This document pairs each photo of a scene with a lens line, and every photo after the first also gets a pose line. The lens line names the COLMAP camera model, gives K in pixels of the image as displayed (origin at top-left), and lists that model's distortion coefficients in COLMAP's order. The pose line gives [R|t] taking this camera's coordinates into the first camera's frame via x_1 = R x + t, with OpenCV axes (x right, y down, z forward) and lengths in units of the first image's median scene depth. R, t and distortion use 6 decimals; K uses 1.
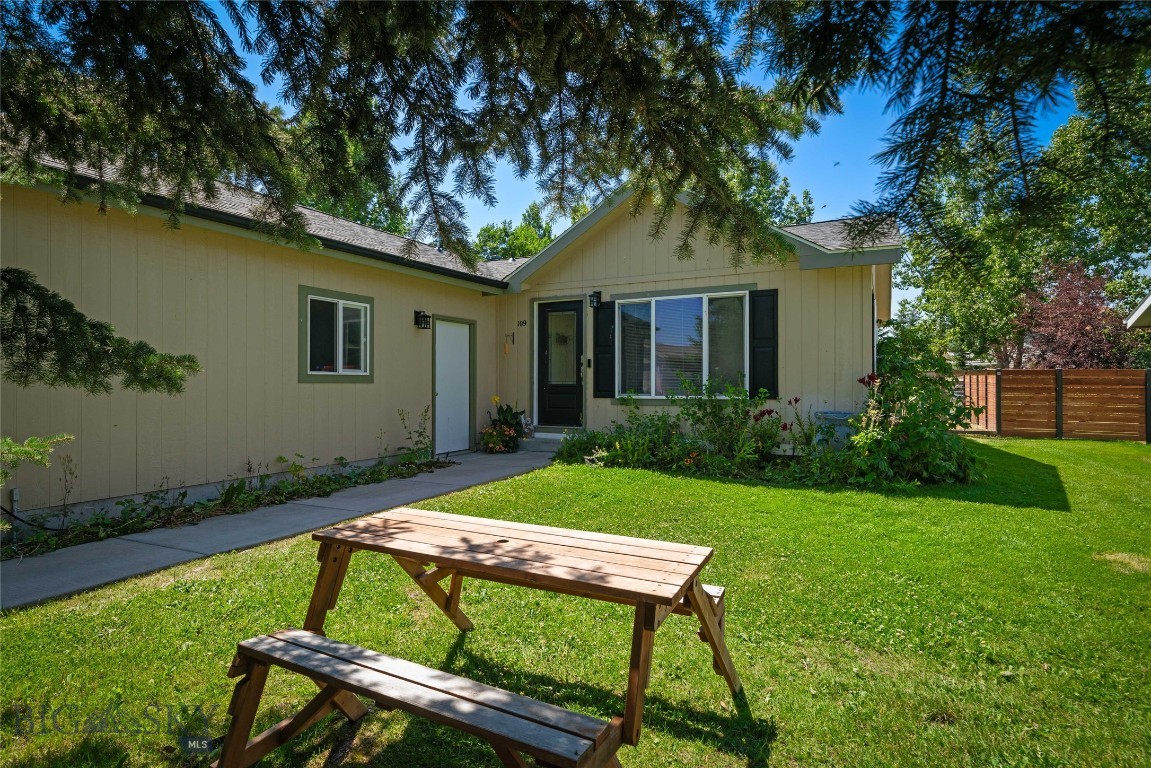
lens RADIAL K [[587.7, 0, 575.5], [0, 587.7, 381.8], [0, 0, 1]] dist [0.001761, 0.000099]
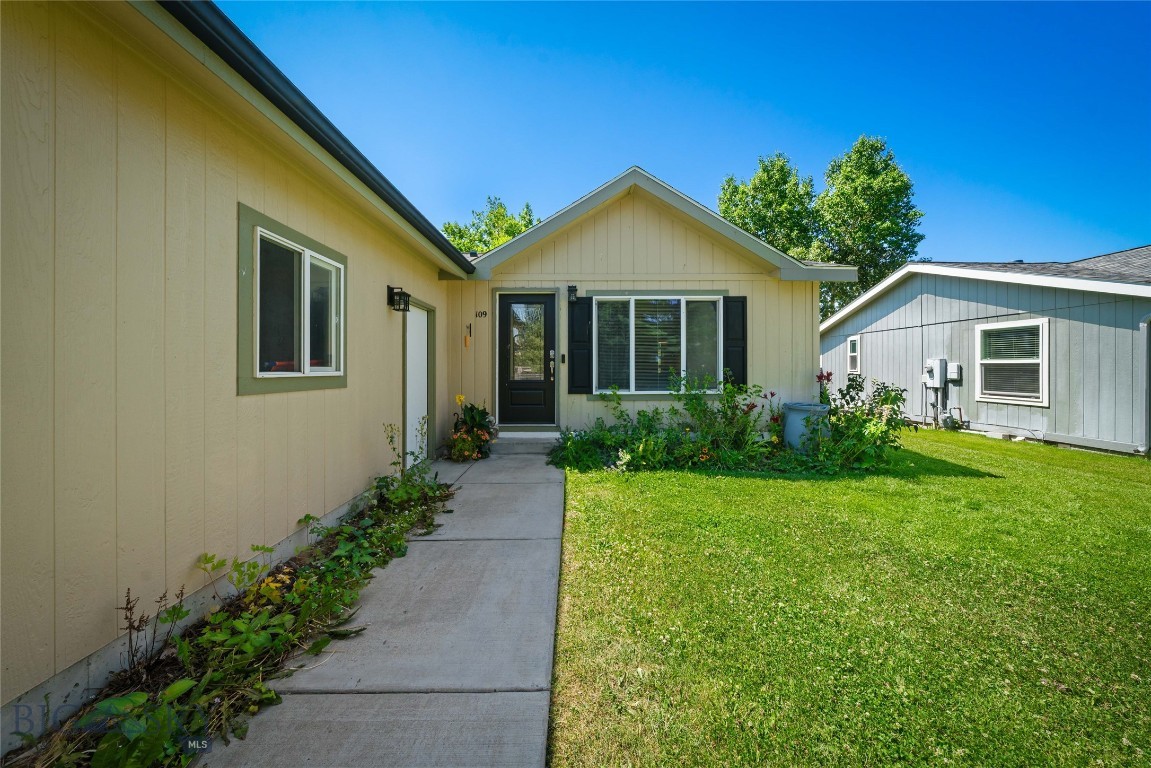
lens RADIAL K [[401.7, 0, 575.7], [0, 401.7, 368.1], [0, 0, 1]] dist [0.013744, 0.000001]
pose [[0.881969, 0.000392, 0.471308, -0.287234], [-0.000704, 1.000000, 0.000486, -0.017134], [-0.471308, -0.000760, 0.881969, 0.420769]]
